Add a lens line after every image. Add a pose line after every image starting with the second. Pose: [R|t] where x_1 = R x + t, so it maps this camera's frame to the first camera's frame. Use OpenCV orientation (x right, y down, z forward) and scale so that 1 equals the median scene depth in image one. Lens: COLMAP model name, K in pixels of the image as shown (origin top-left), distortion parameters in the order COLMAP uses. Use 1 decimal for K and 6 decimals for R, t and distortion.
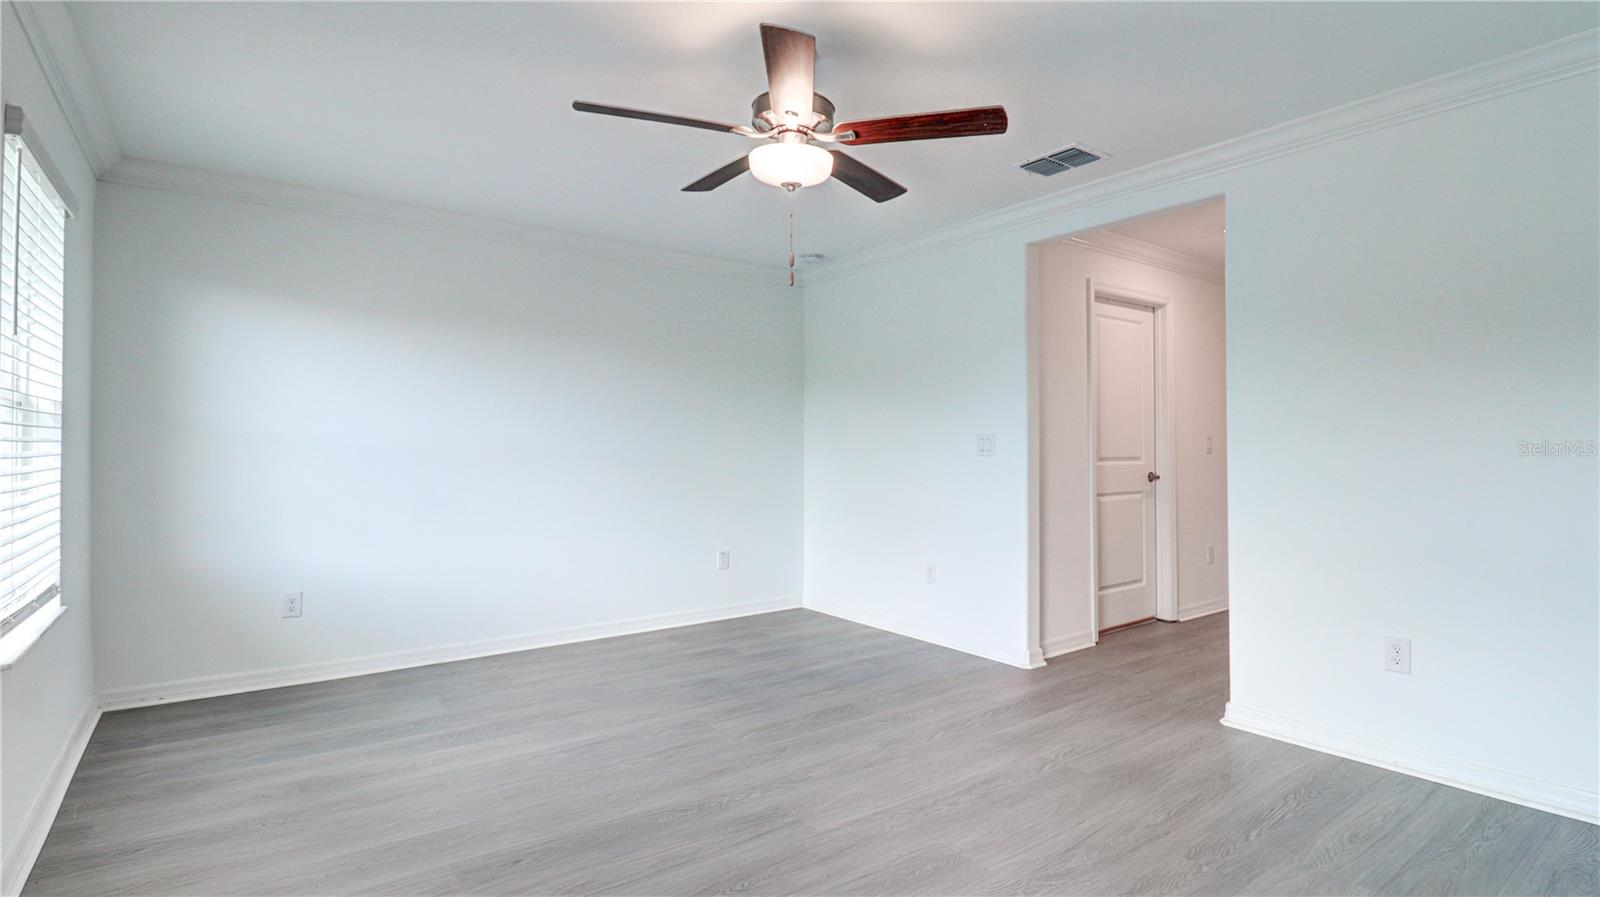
lens RADIAL K [[775.9, 0, 827.9], [0, 775.9, 440.6], [0, 0, 1]] dist [0.003014, -0.014834]
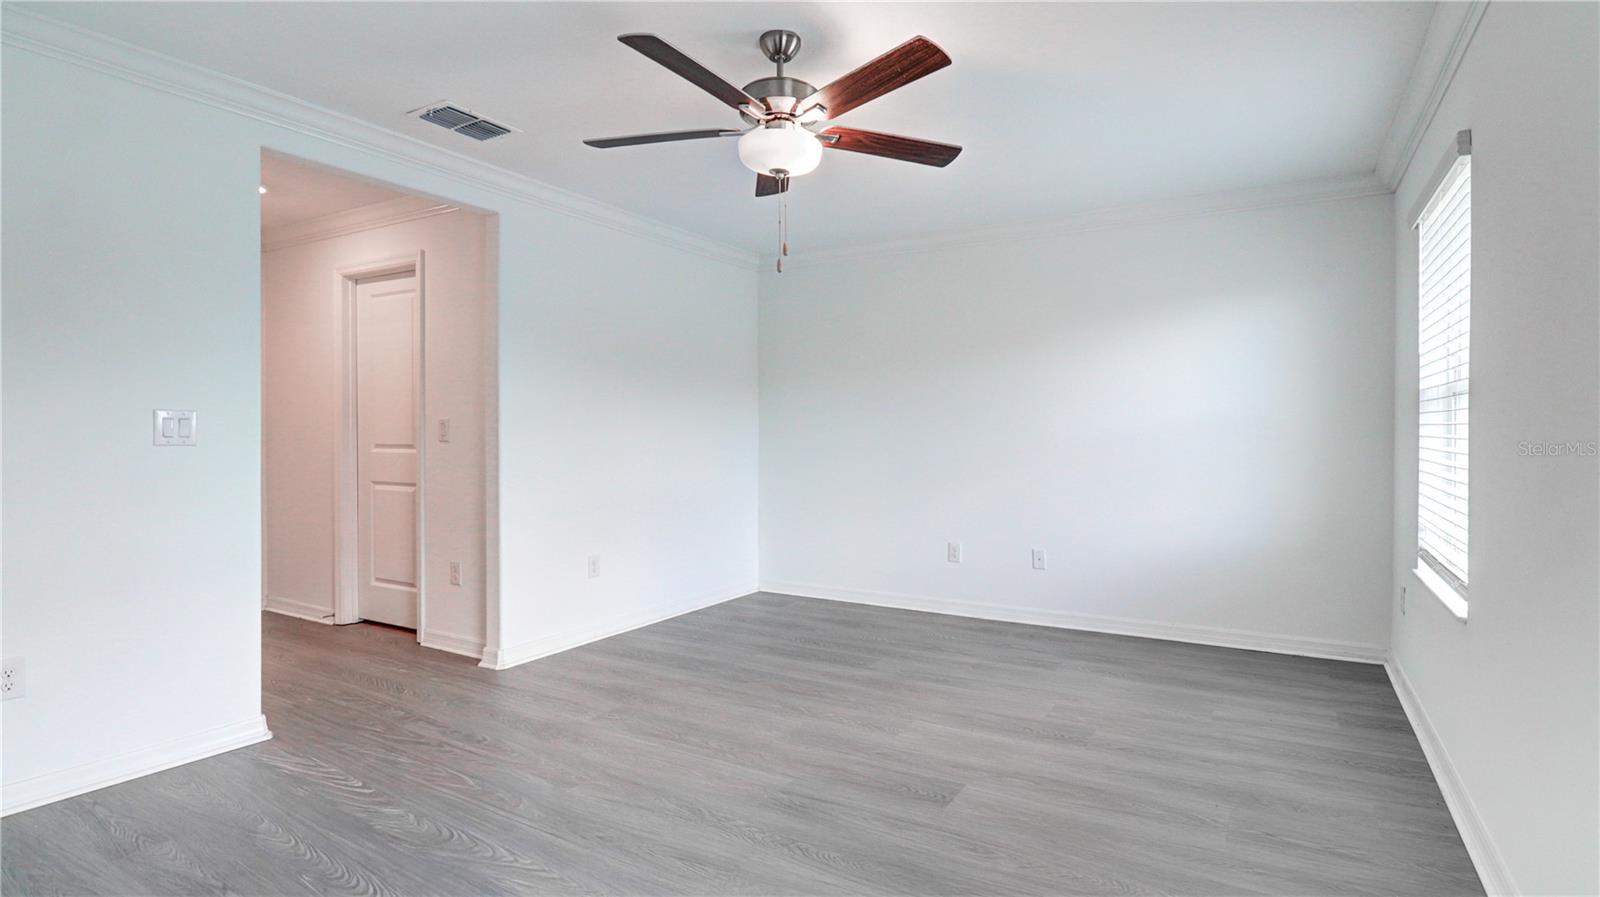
lens RADIAL K [[775.9, 0, 827.9], [0, 775.9, 440.6], [0, 0, 1]] dist [0.003014, -0.014834]
pose [[-0.377015, -0.005950, 0.926188, -0.891738], [-0.008132, 0.999962, 0.003114, 0.015126], [-0.926171, -0.006357, -0.377049, 1.167680]]
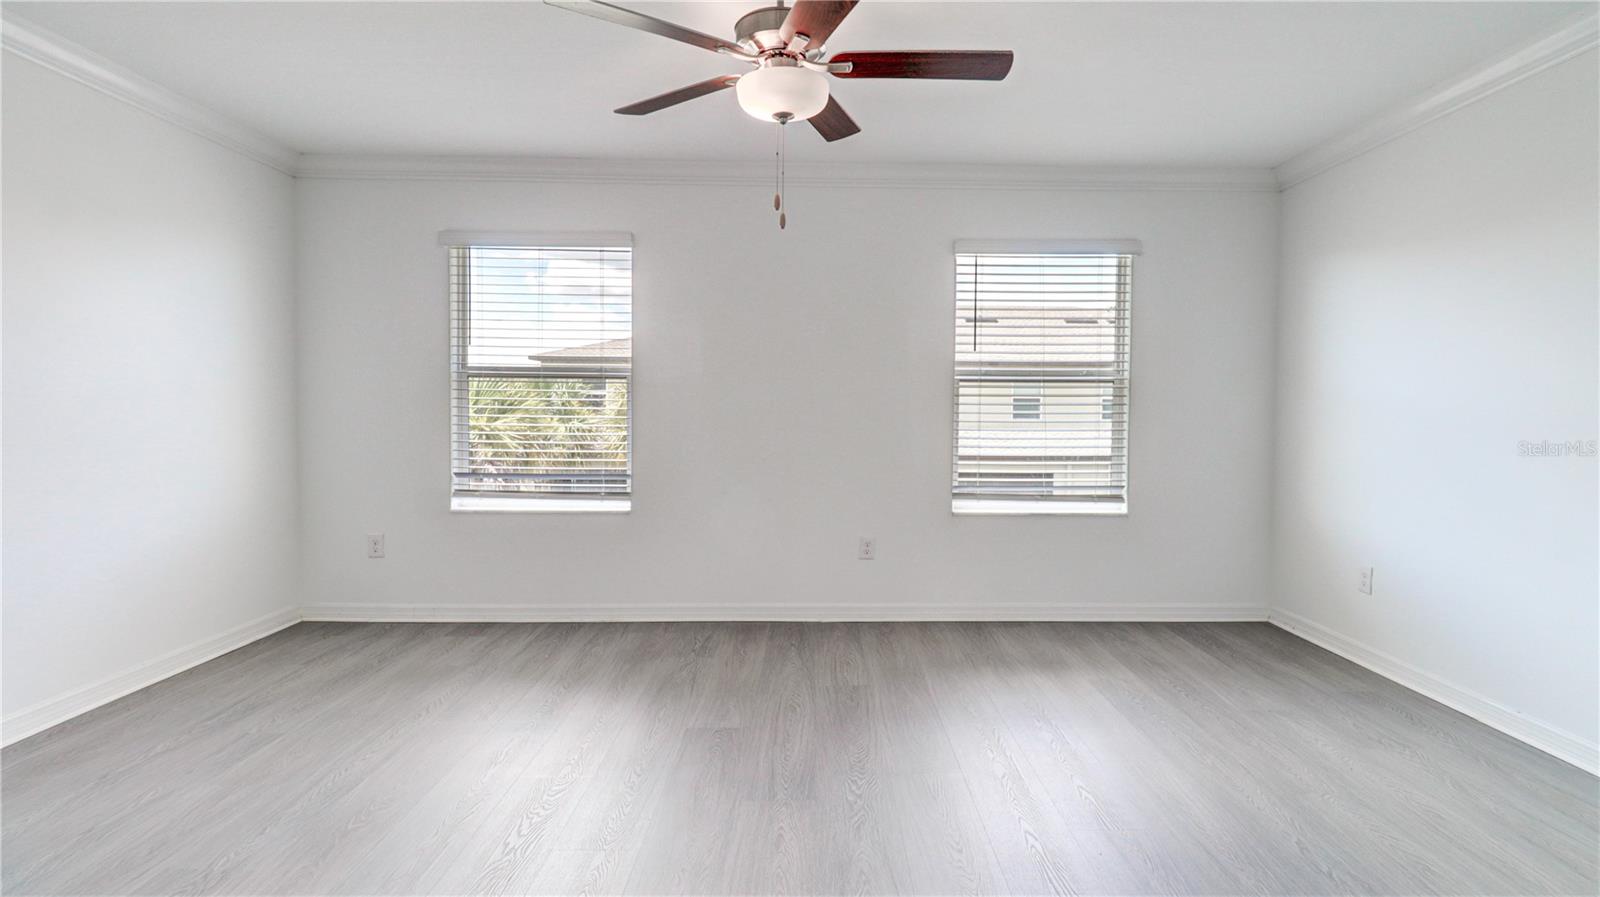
lens RADIAL K [[775.9, 0, 827.9], [0, 775.9, 440.6], [0, 0, 1]] dist [0.003014, -0.014834]
pose [[-0.595987, 0.027181, -0.802534, 0.583204], [0.001833, 0.999470, 0.032490, 0.021200], [0.802992, 0.017892, -0.595721, 1.404385]]
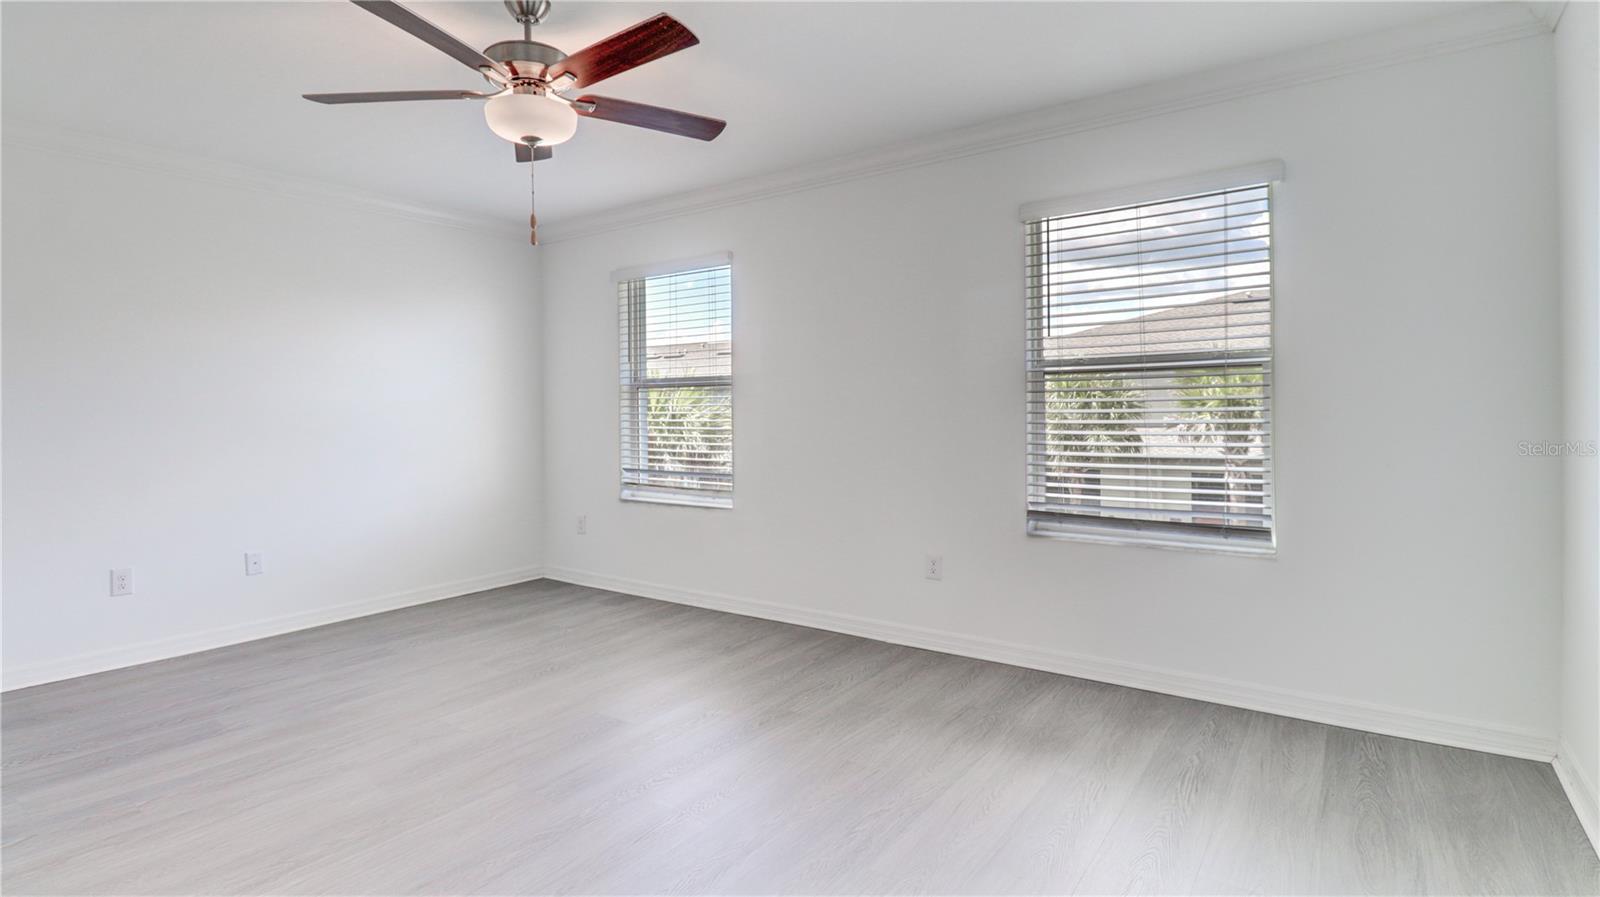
lens RADIAL K [[773.1, 0, 814.4], [0, 773.1, 425.6], [0, 0, 1]] dist [0.010700, -0.019853]
pose [[-0.956931, 0.016145, -0.289866, -0.087057], [0.014067, 0.999858, 0.009249, 0.020902], [0.289974, 0.004773, -0.957023, 1.783002]]
